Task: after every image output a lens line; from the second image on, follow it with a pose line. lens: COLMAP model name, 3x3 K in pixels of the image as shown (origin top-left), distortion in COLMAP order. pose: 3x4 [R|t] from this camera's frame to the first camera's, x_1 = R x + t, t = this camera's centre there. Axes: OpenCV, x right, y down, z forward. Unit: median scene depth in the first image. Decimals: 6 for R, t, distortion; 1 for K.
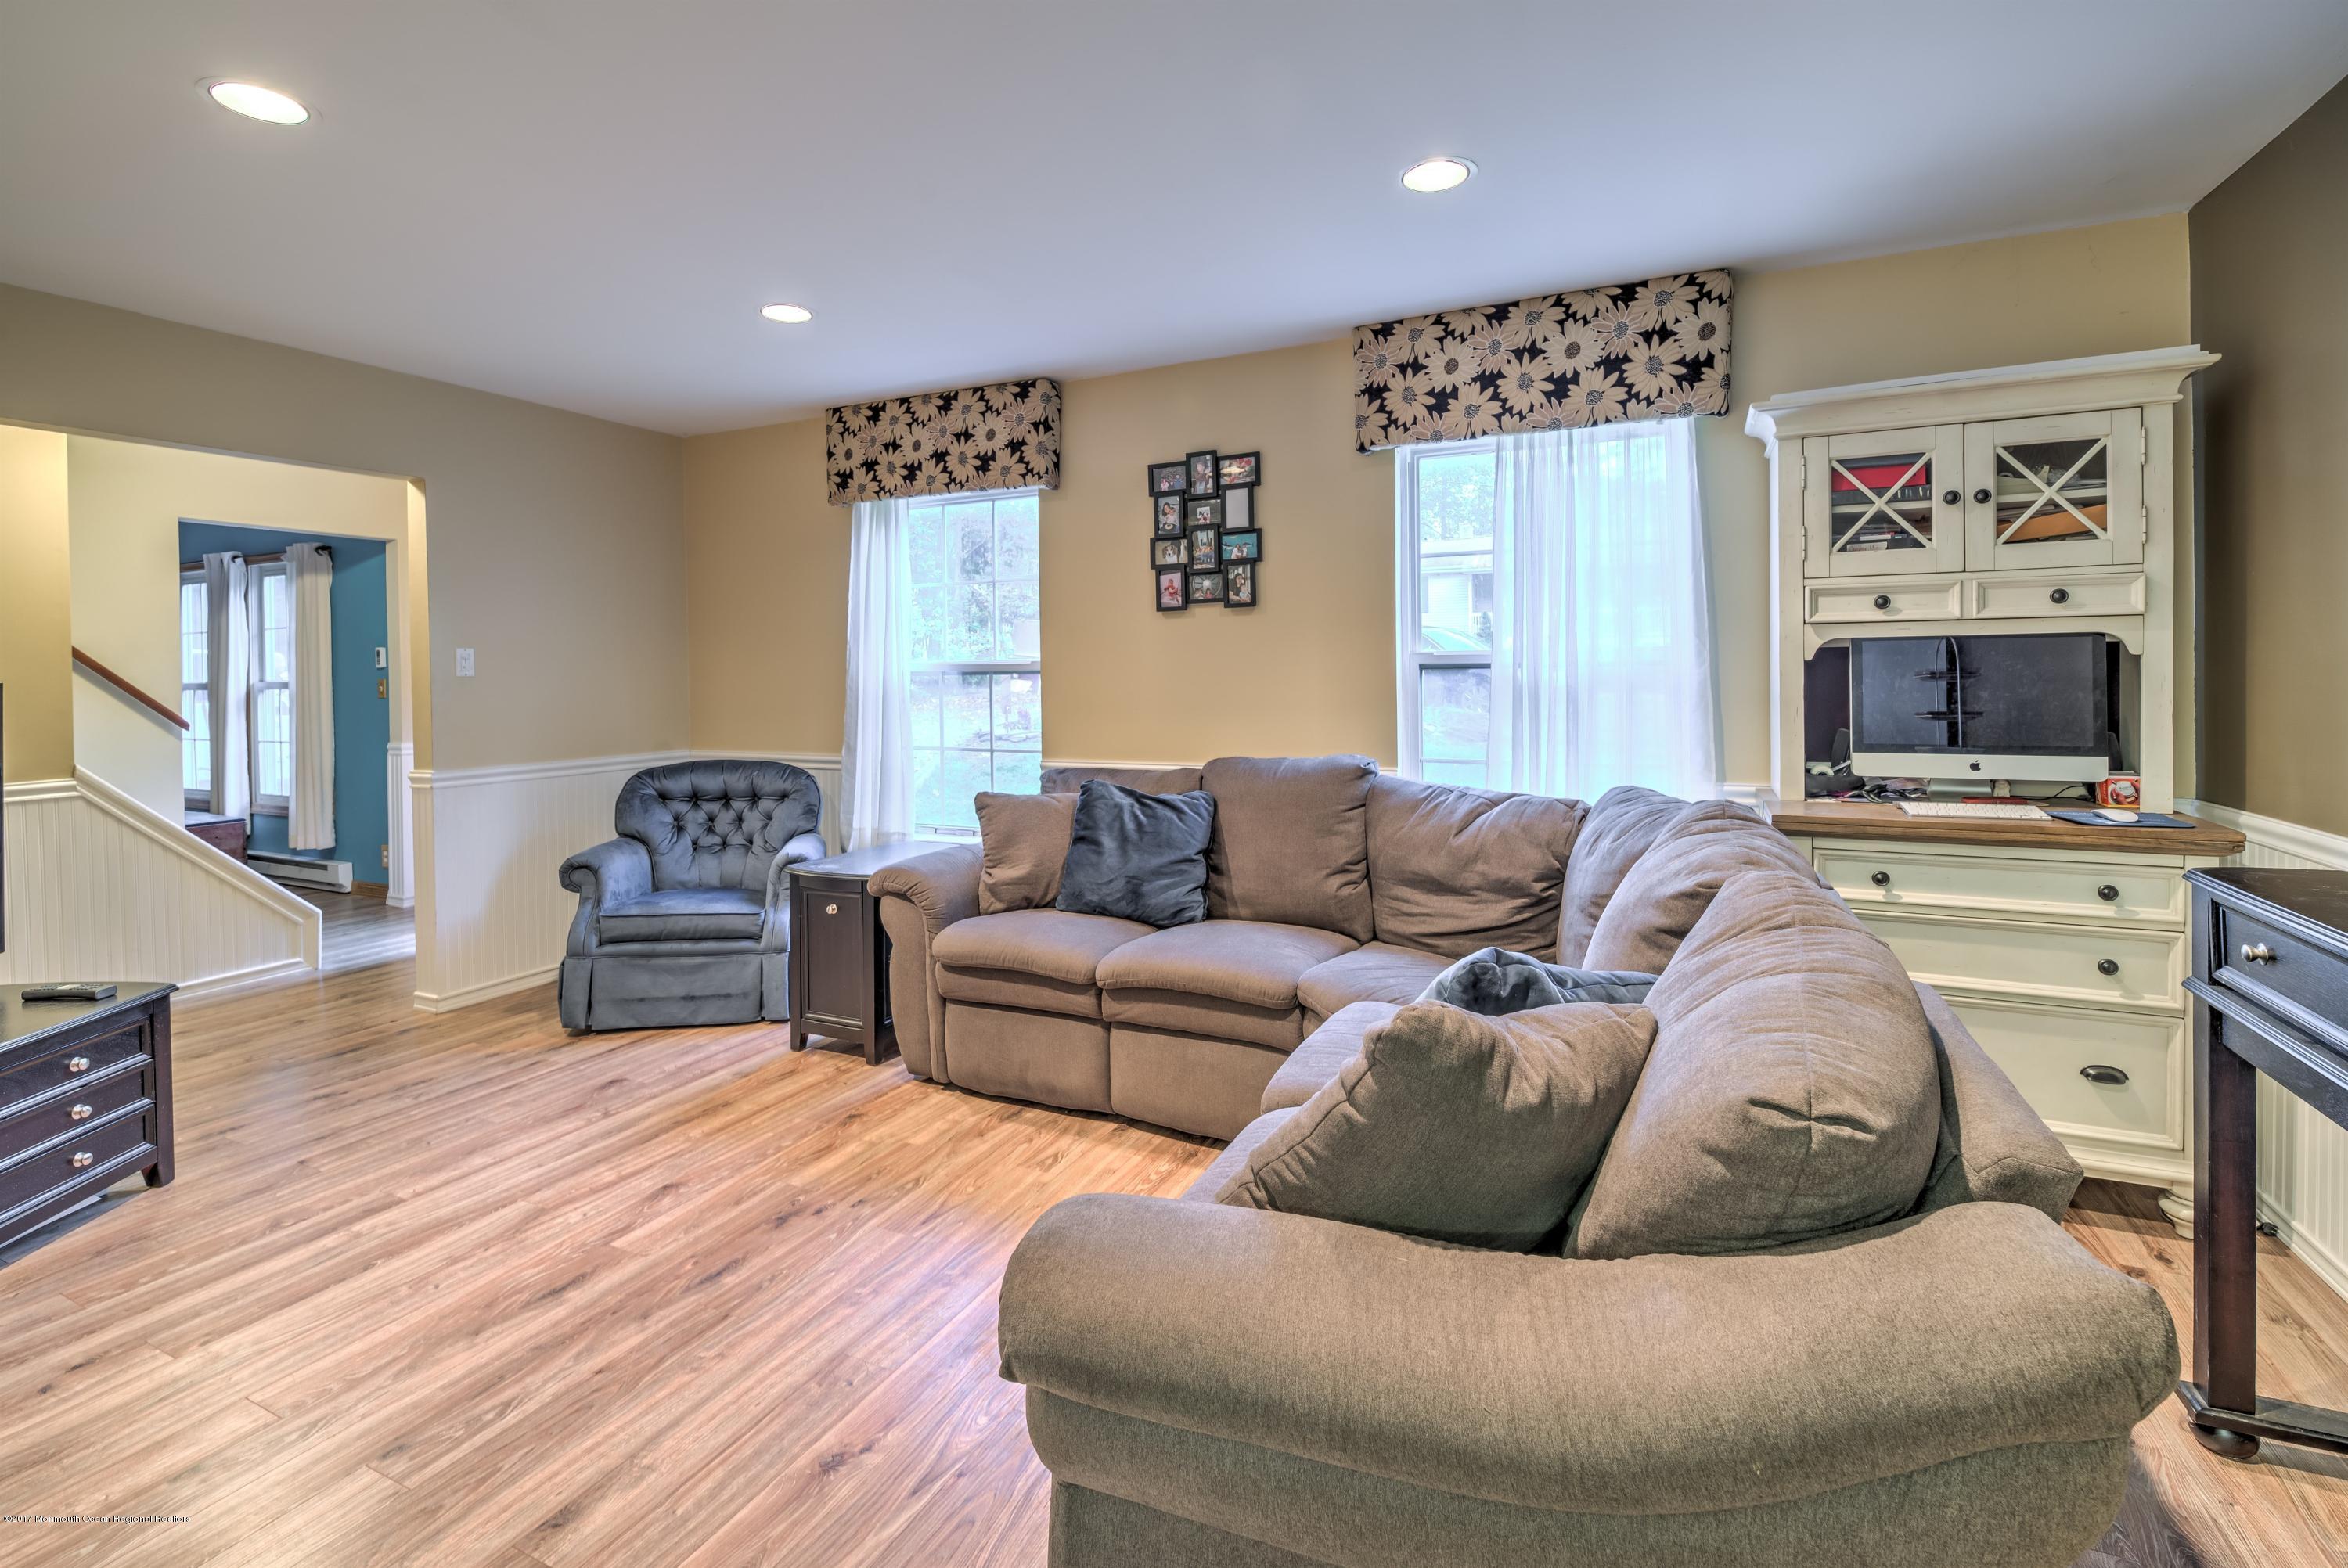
lens RADIAL K [[1039.6, 0, 1213.4], [0, 1039.6, 688.2], [0, 0, 1]] dist [-0.000014, -0.001564]
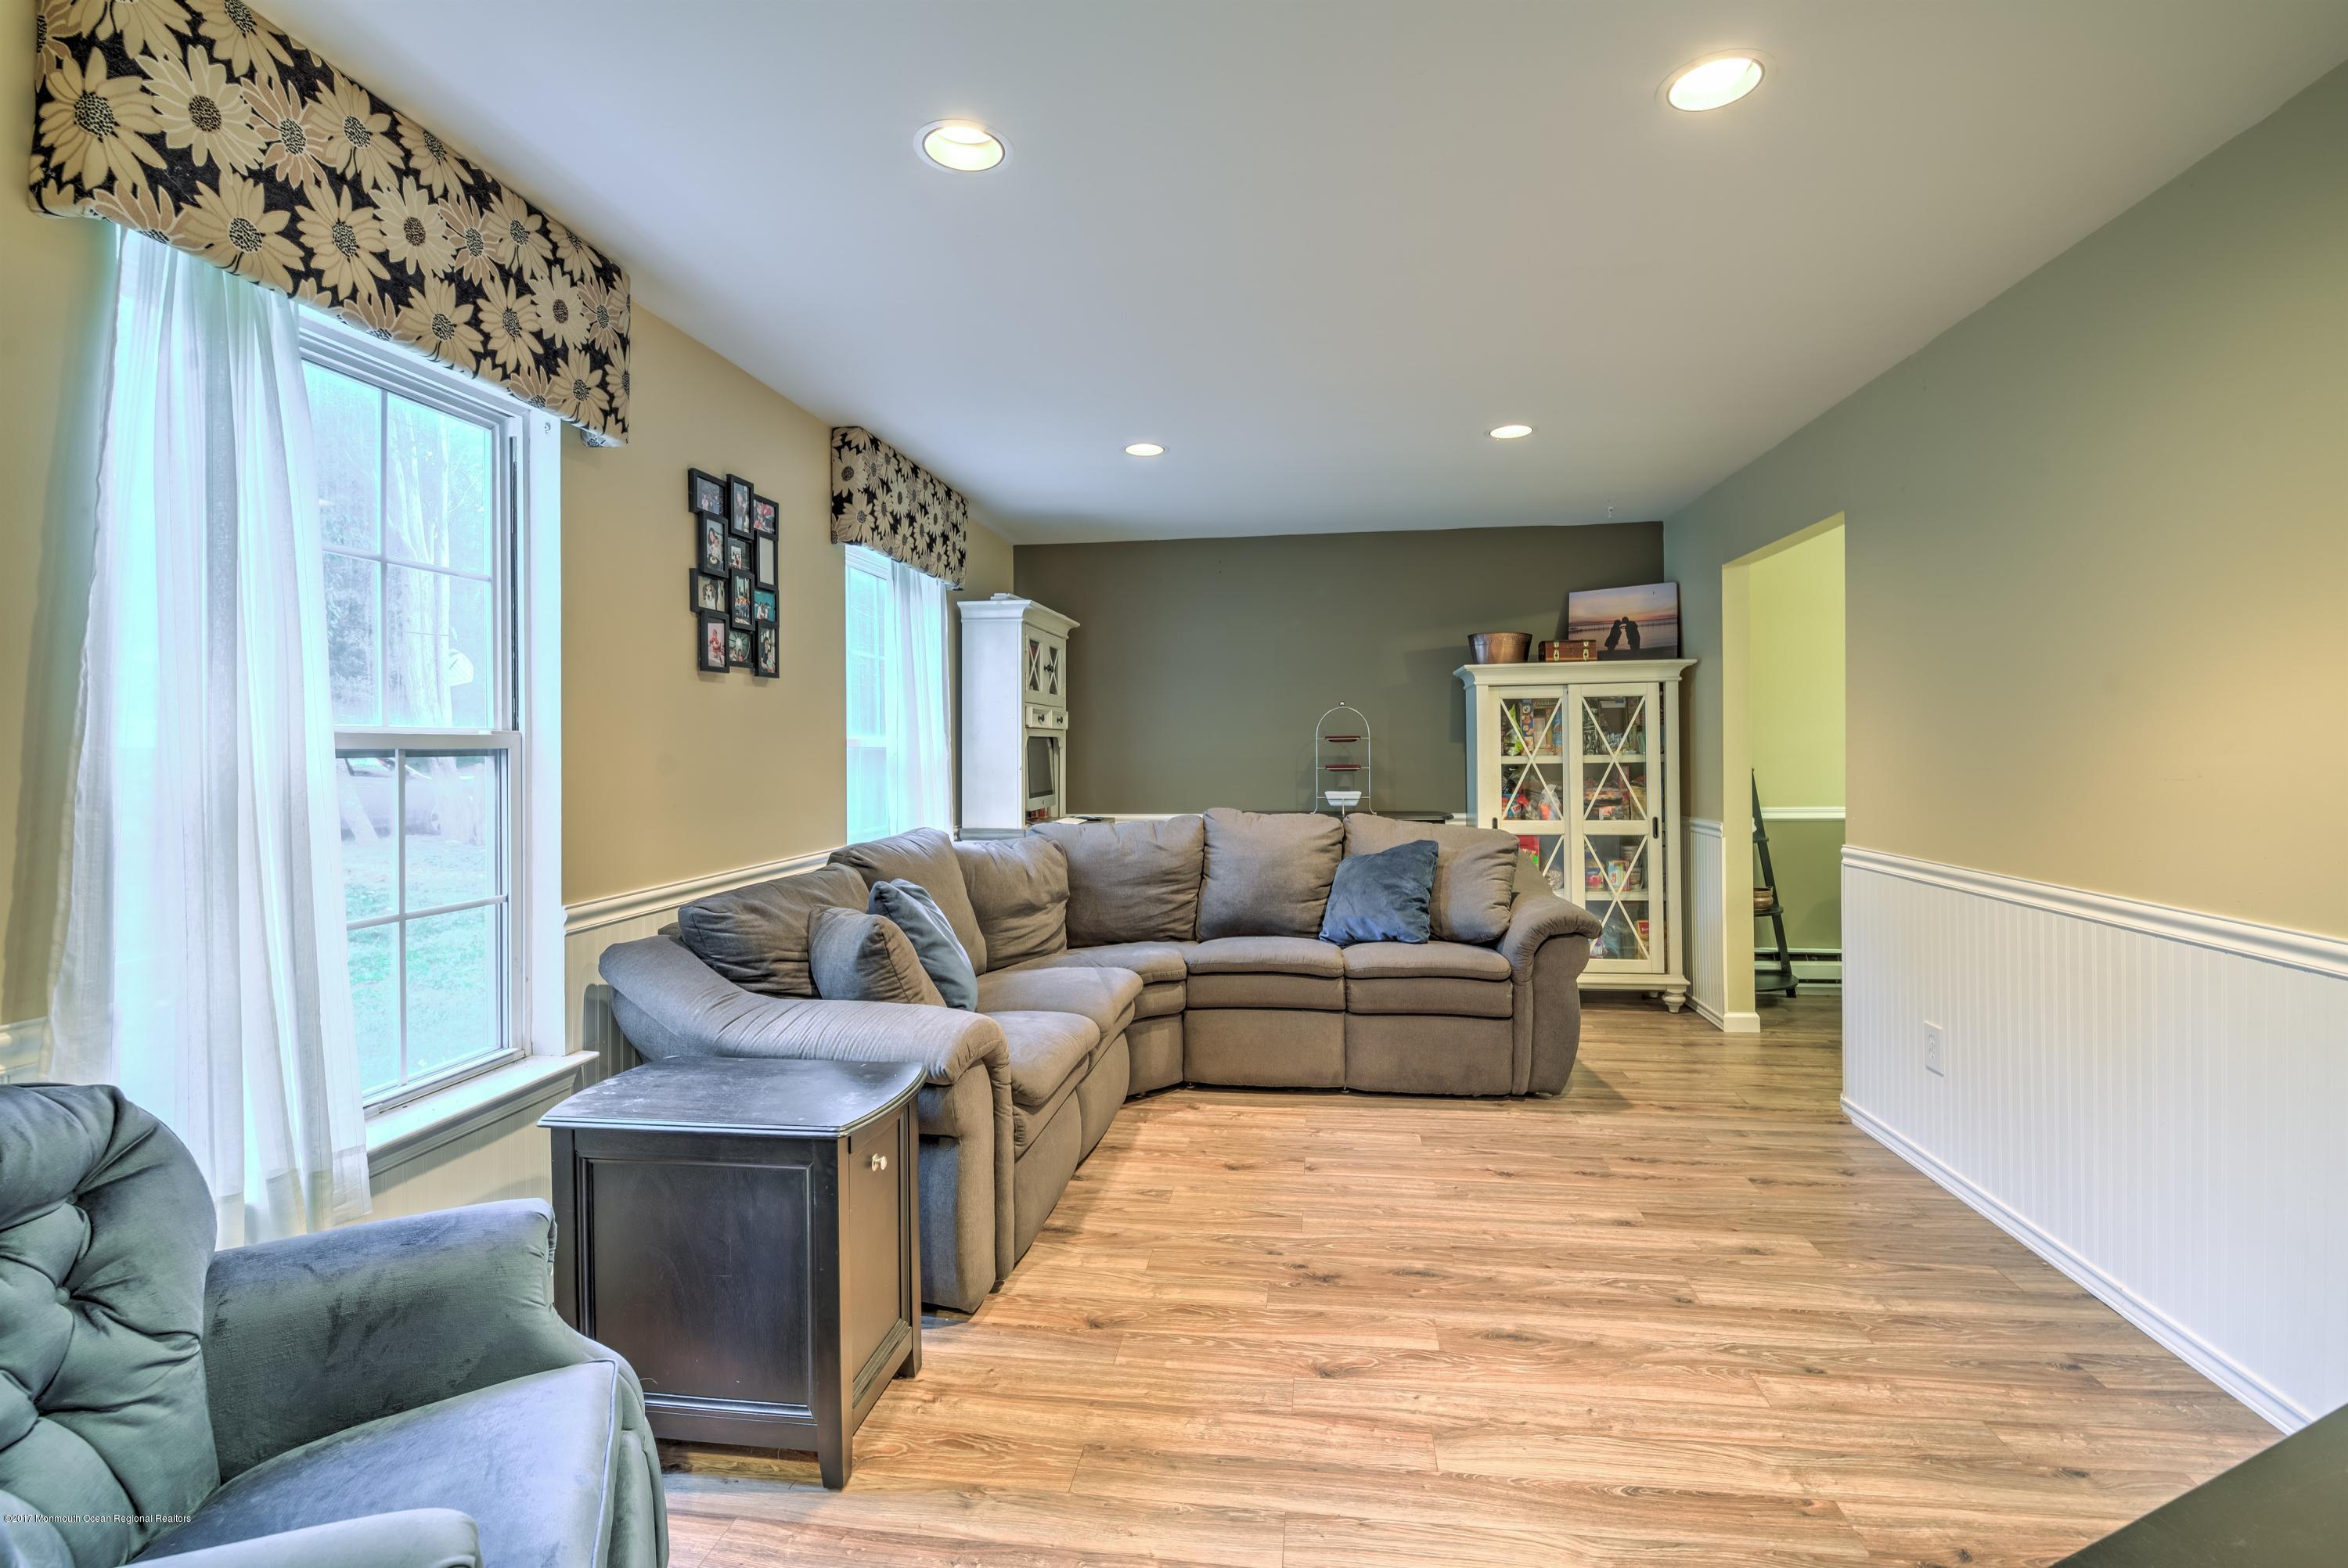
lens RADIAL K [[1040.3, 0, 1176.7], [0, 1040.3, 747.9], [0, 0, 1]] dist [0.001610, -0.007996]
pose [[-0.279428, 0.018171, 0.959995, -1.252391], [0.033754, 0.999389, -0.009092, -0.001269], [-0.959573, 0.029863, -0.279871, 1.298729]]
